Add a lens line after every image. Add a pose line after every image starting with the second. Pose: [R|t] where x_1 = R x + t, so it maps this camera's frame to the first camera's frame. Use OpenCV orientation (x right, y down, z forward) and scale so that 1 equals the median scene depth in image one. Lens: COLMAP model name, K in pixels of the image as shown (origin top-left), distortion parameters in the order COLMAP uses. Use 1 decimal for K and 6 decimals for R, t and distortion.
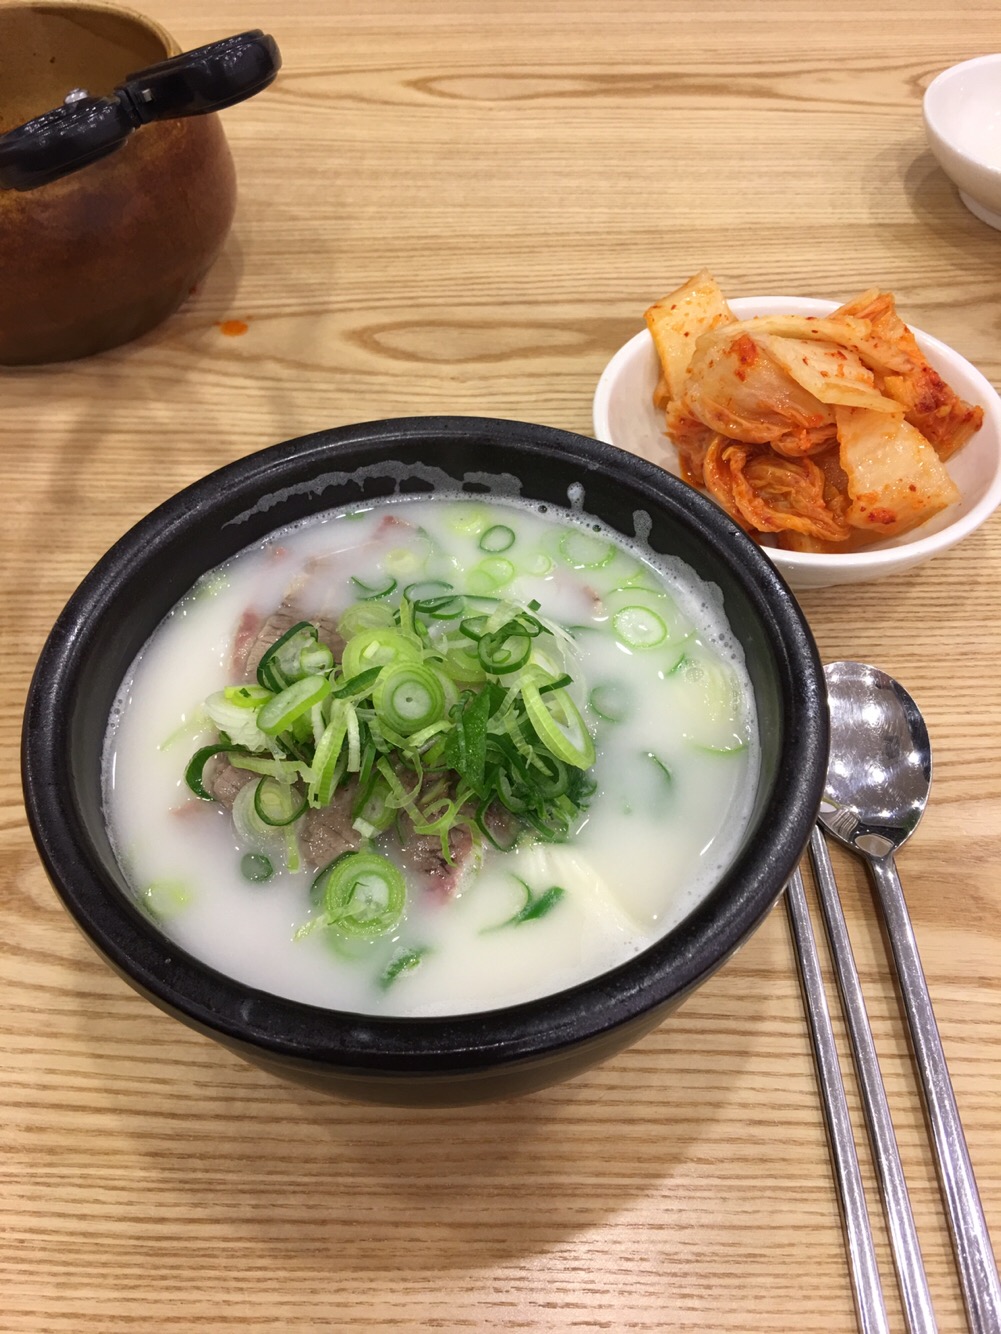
lens RADIAL K [[1180.7, 0, 519.9], [0, 1180.7, 662.9], [0, 0, 1]] dist [0.075353, -0.168015]
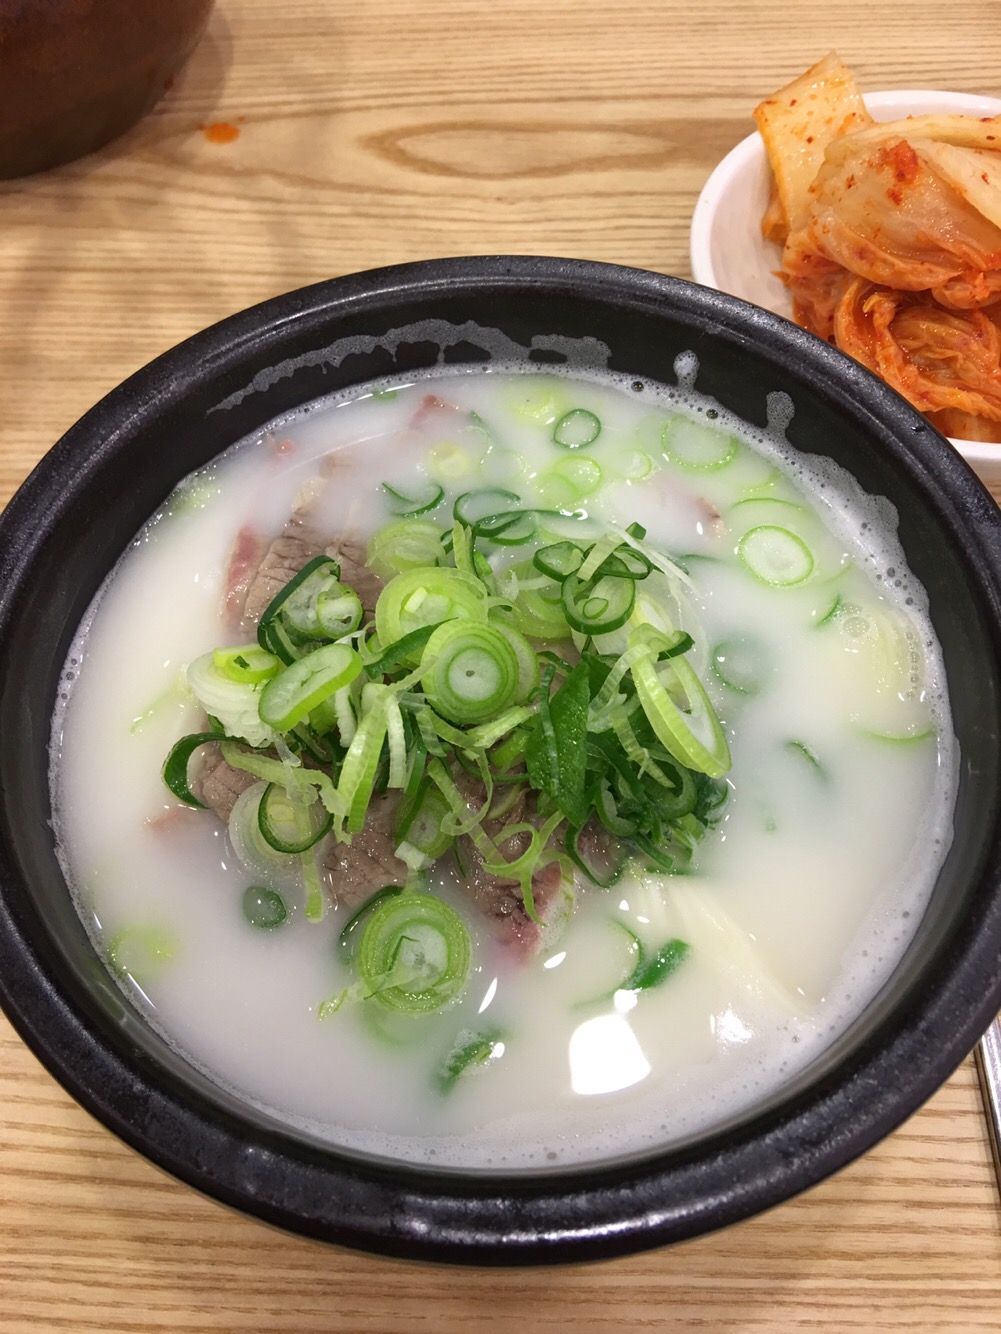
lens RADIAL K [[1180.7, 0, 519.9], [0, 1180.7, 662.9], [0, 0, 1]] dist [0.075353, -0.168015]
pose [[0.999944, 0.004445, -0.009619, -0.047897], [-0.003060, 0.990219, 0.139487, -0.063710], [0.010145, -0.139450, 0.990177, 0.246644]]
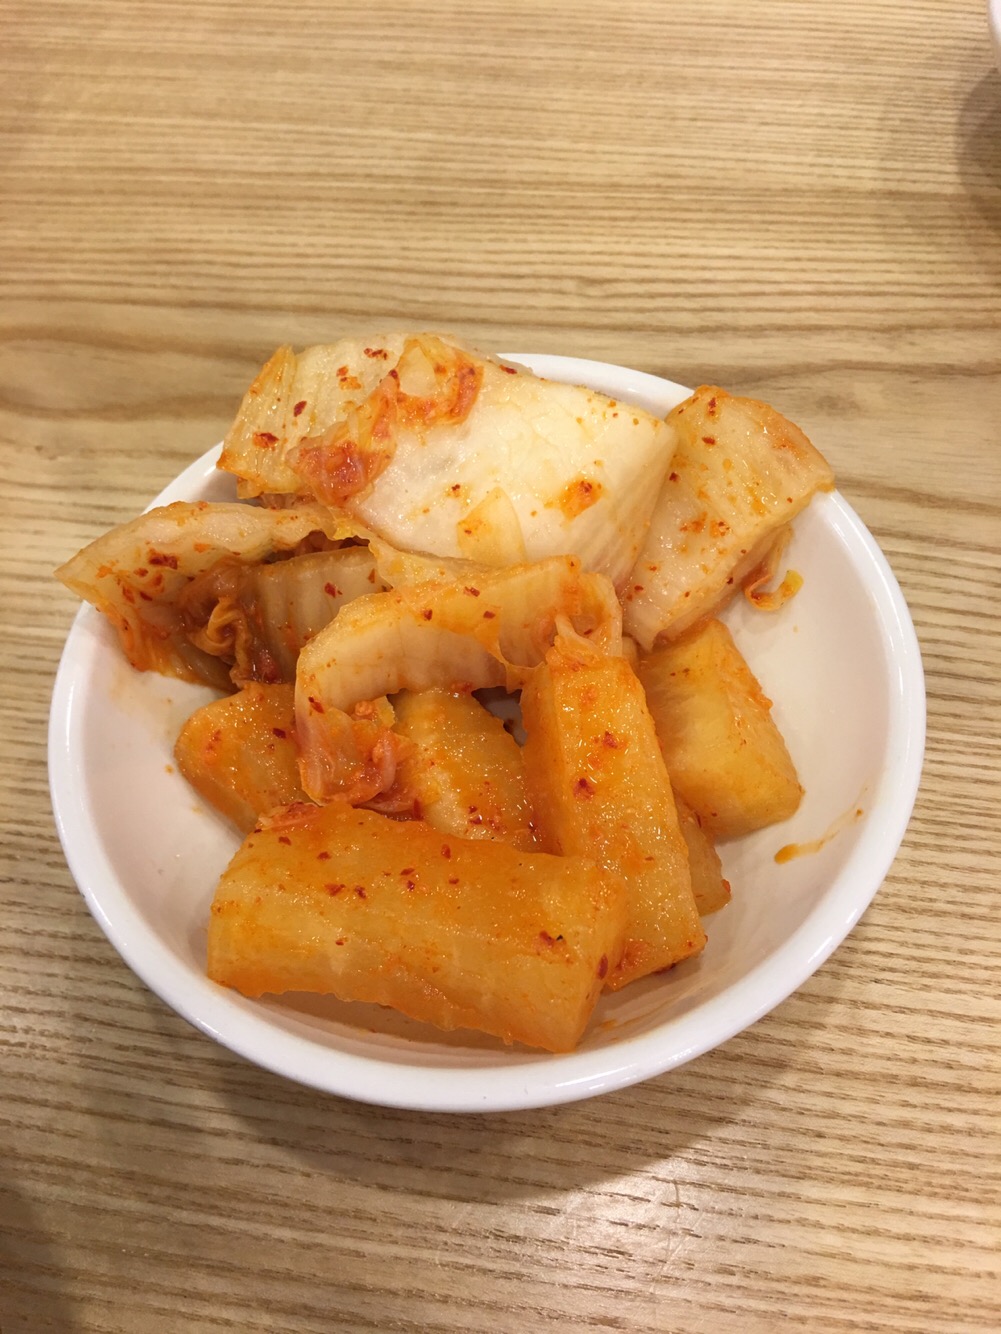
lens RADIAL K [[1180.7, 0, 519.9], [0, 1180.7, 662.9], [0, 0, 1]] dist [0.075353, -0.168015]
pose [[0.984571, 0.113799, -0.132927, 0.377521], [-0.096301, 0.986643, 0.131381, -0.336634], [0.146103, -0.116553, 0.982379, 0.643277]]
